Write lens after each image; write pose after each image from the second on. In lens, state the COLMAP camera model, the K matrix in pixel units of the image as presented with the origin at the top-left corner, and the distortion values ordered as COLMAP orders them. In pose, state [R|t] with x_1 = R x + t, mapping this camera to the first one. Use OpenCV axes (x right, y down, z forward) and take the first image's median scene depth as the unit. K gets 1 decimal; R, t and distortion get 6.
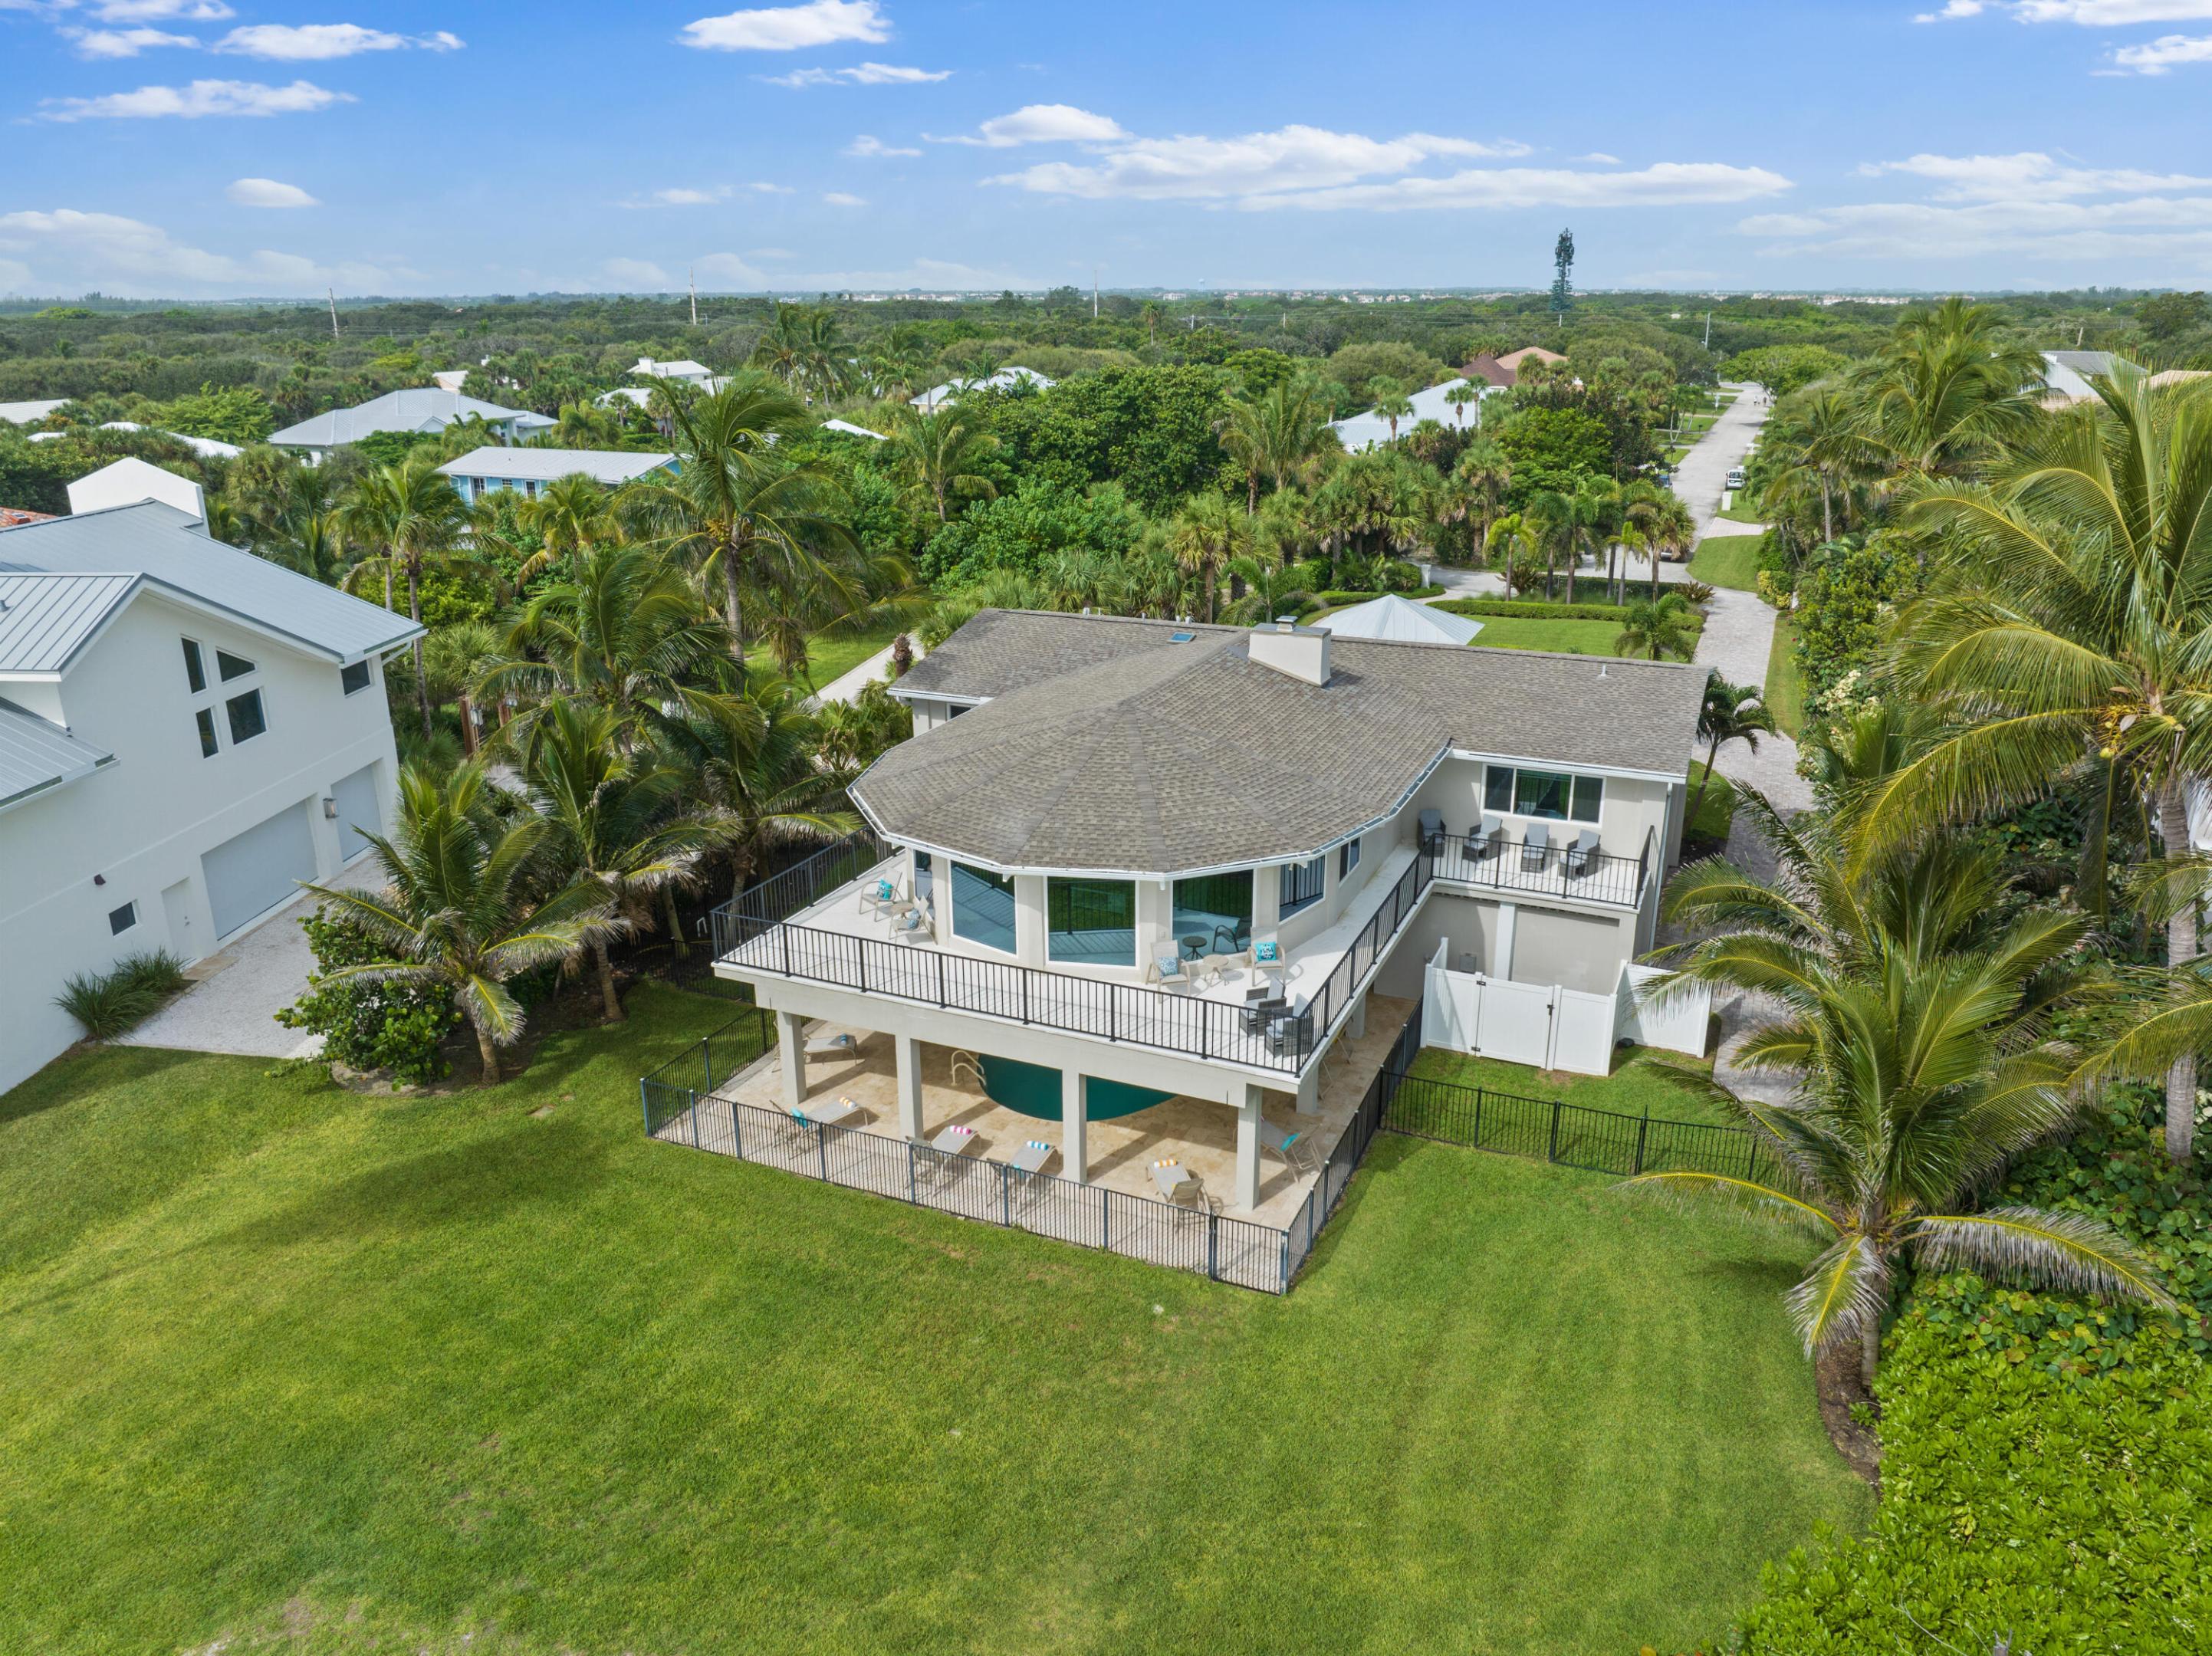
lens RADIAL K [[1541.9, 0, 1111.0], [0, 1541.9, 837.0], [0, 0, 1]] dist [0.003654, -0.062780]
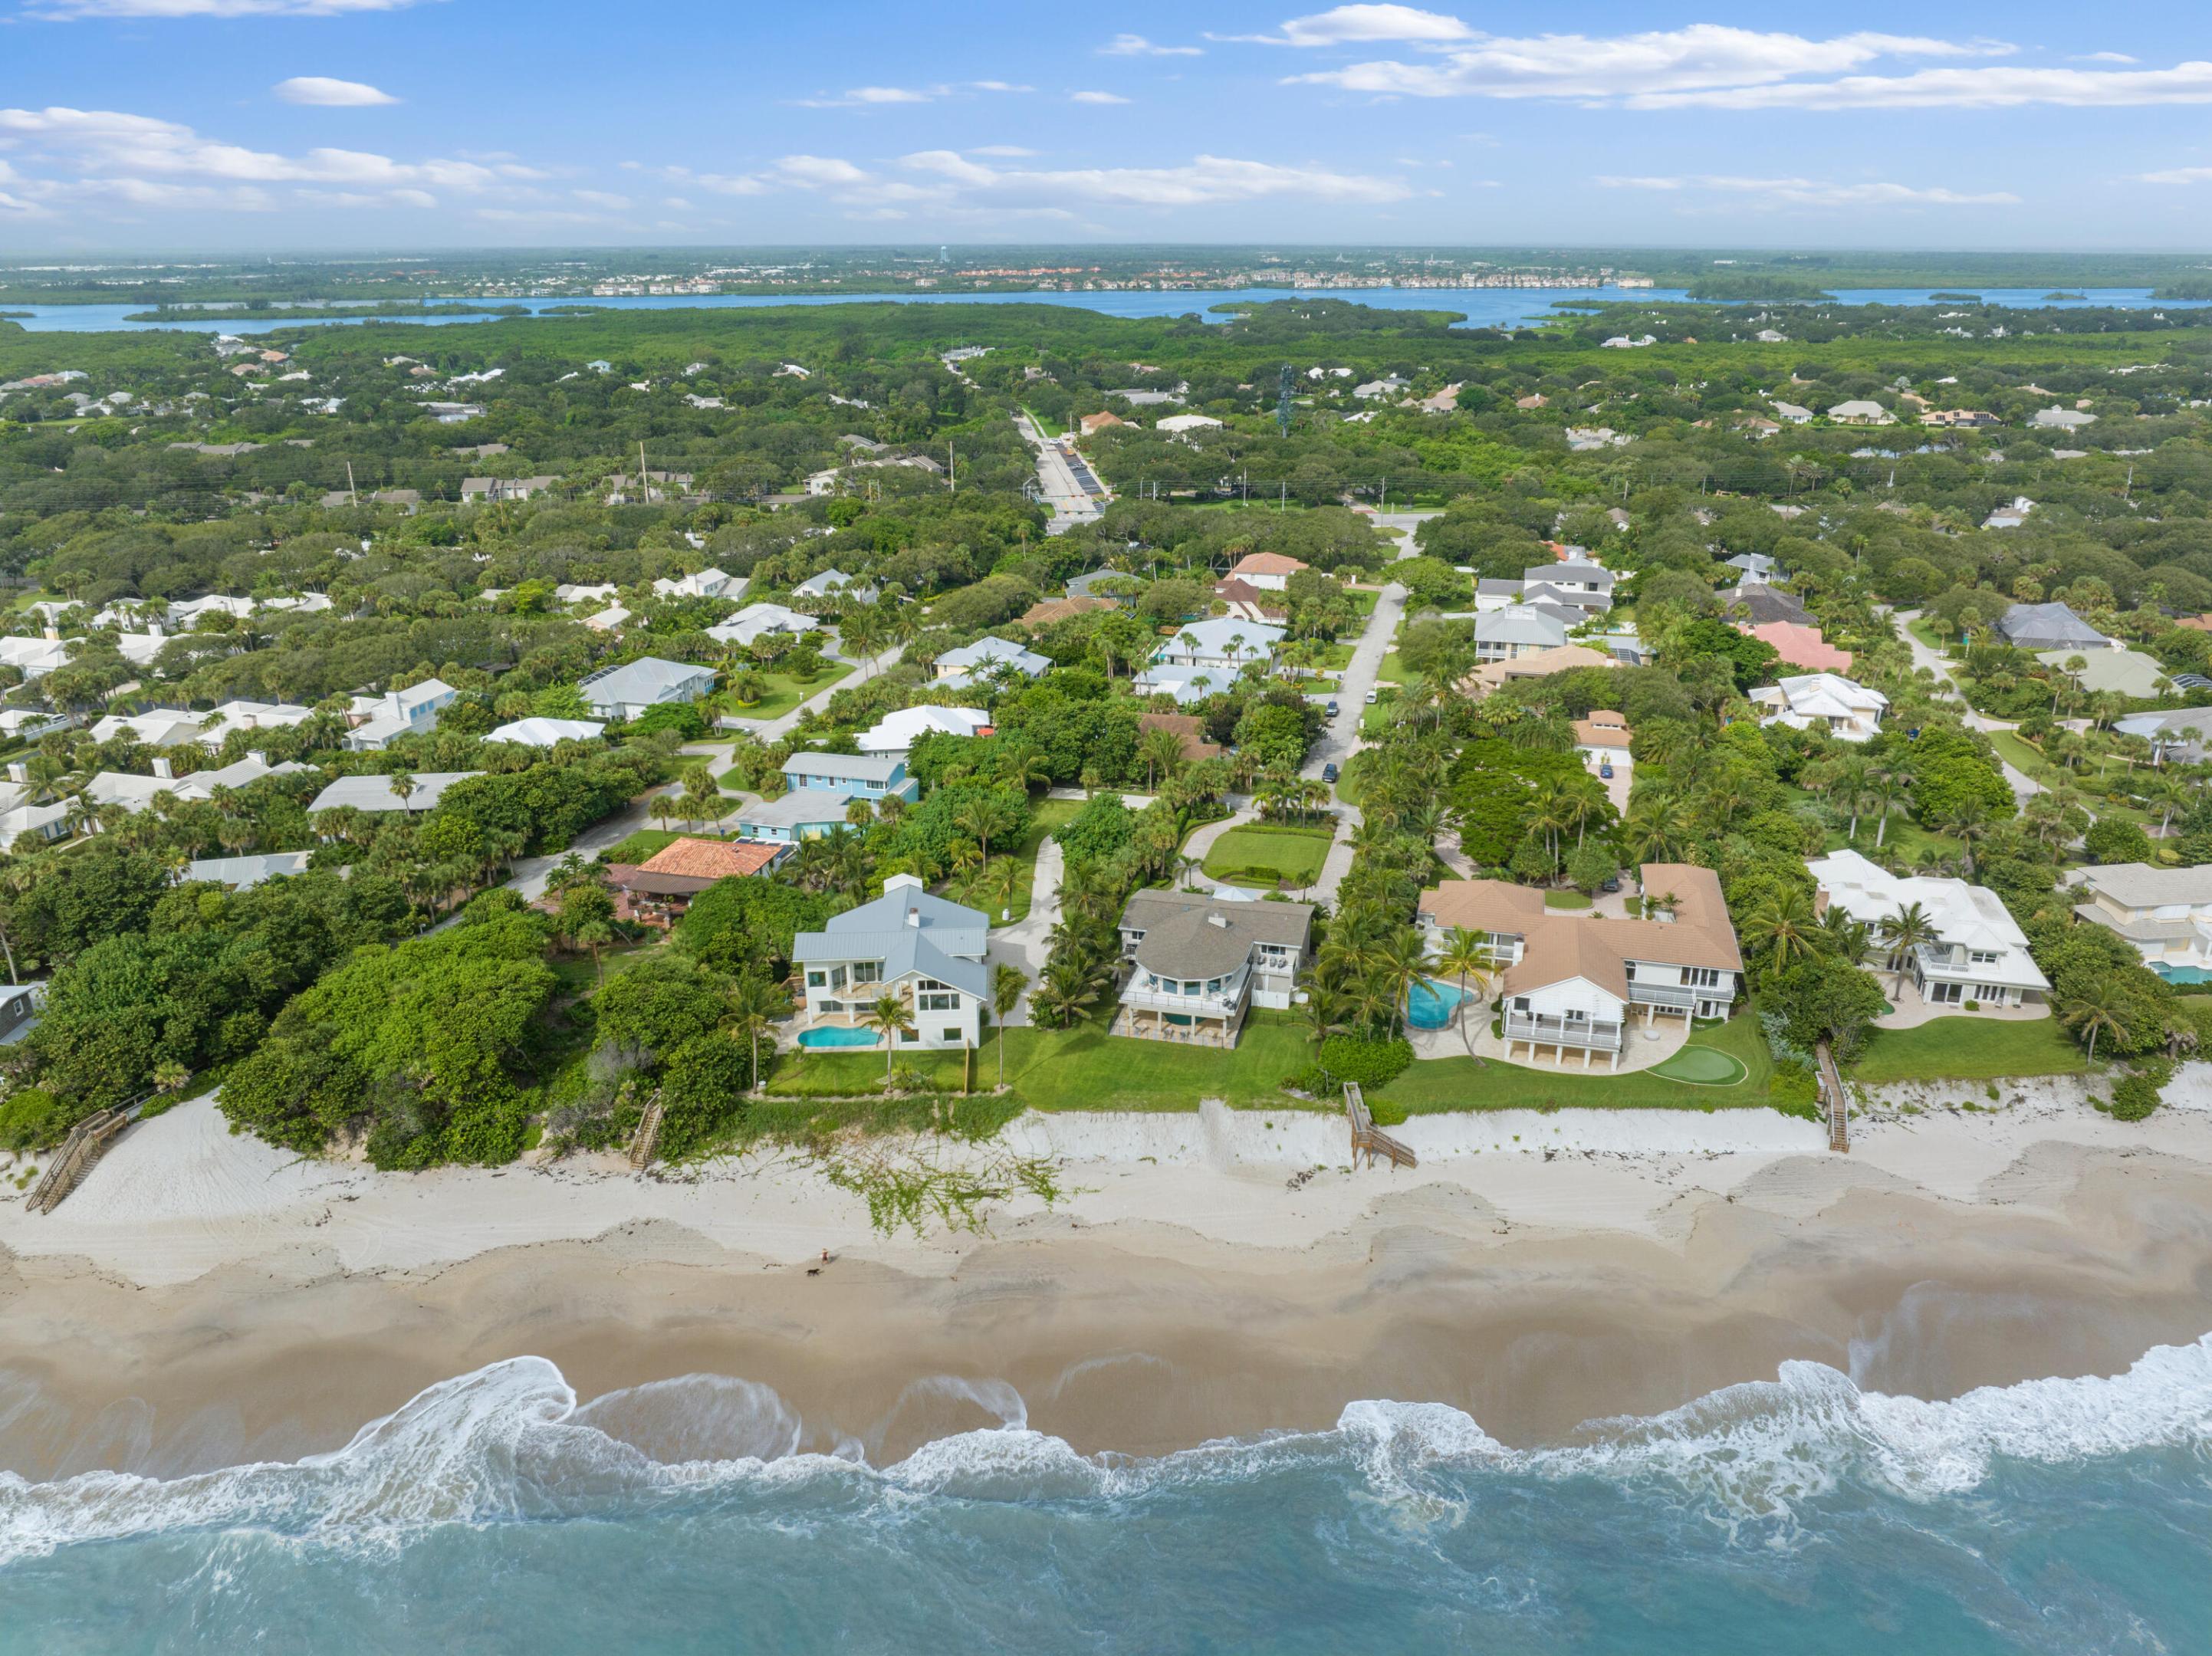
lens RADIAL K [[1553.4, 0, 1106.0], [0, 1553.4, 828.0], [0, 0, 1]] dist [-0.034628, -0.005132]
pose [[0.987383, -0.058372, 0.147202, -0.652118], [0.054603, 0.998072, 0.029521, -0.411978], [-0.148641, -0.021111, 0.988666, -2.608112]]
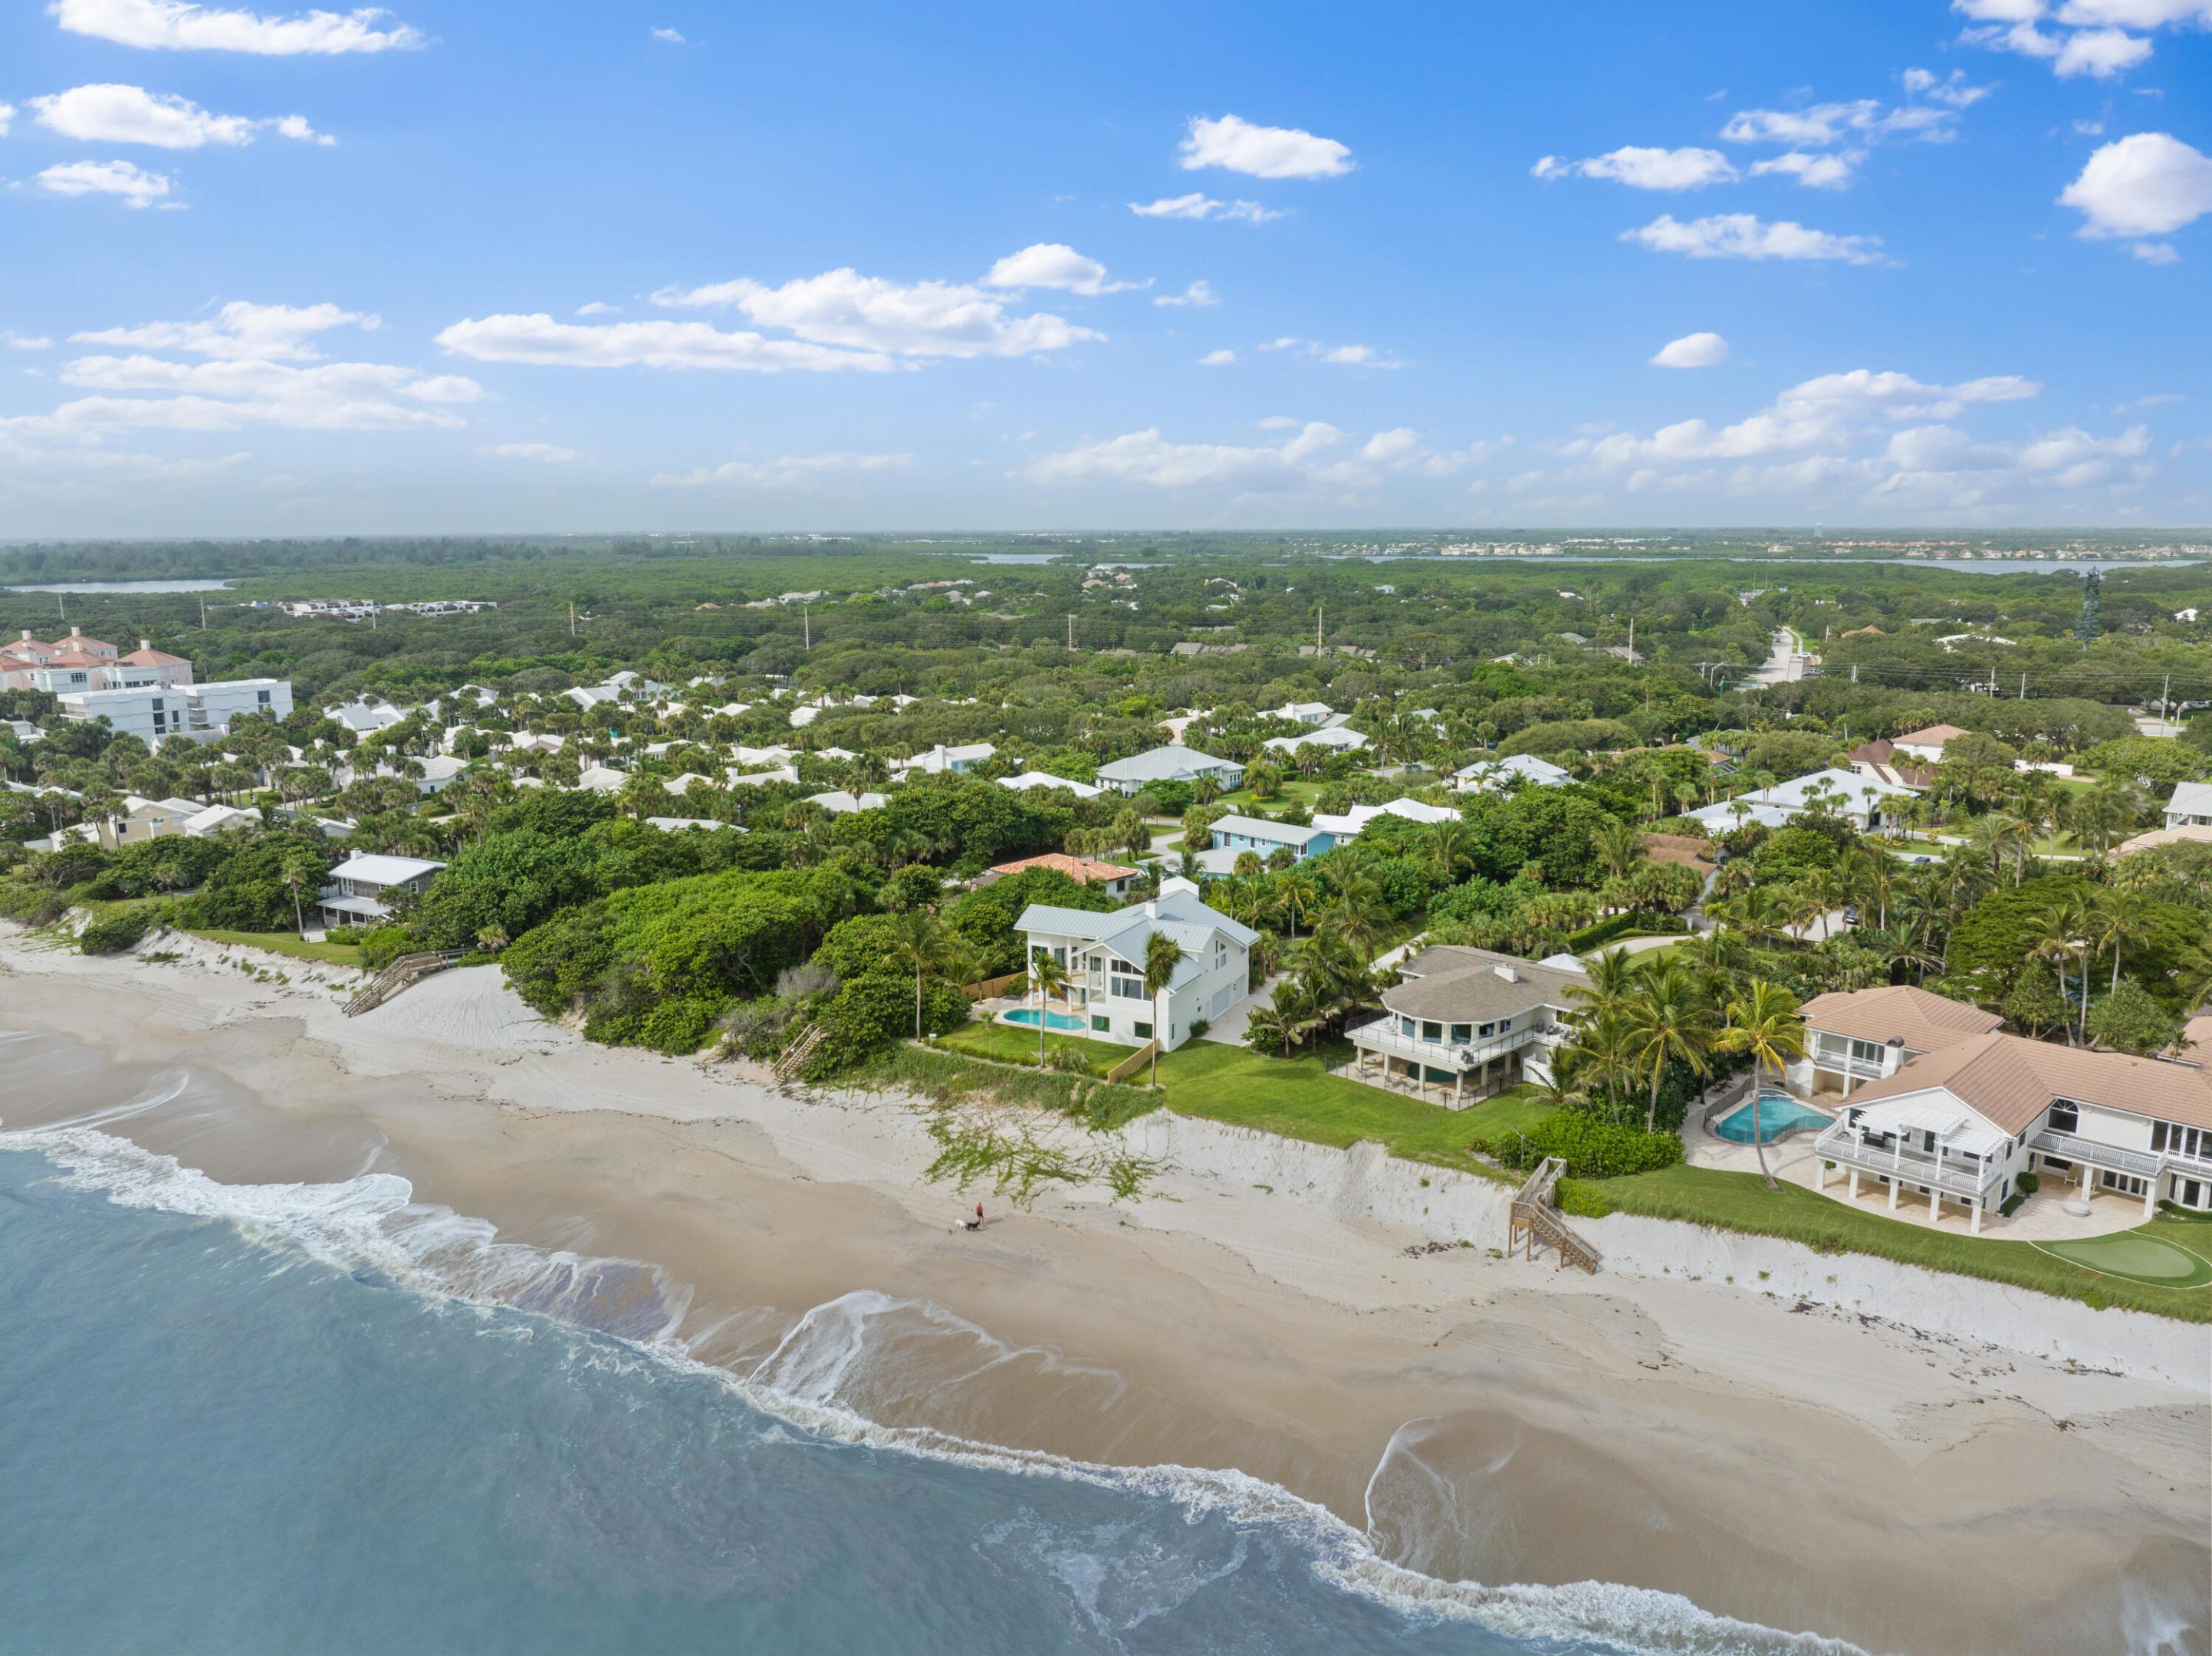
lens RADIAL K [[1541.9, 0, 1111.0], [0, 1541.9, 837.0], [0, 0, 1]] dist [0.003654, -0.062780]
pose [[0.930701, 0.069011, -0.359211, 0.405434], [-0.118548, 0.985943, -0.117736, 0.078760], [0.346037, 0.152161, 0.925800, -2.076262]]
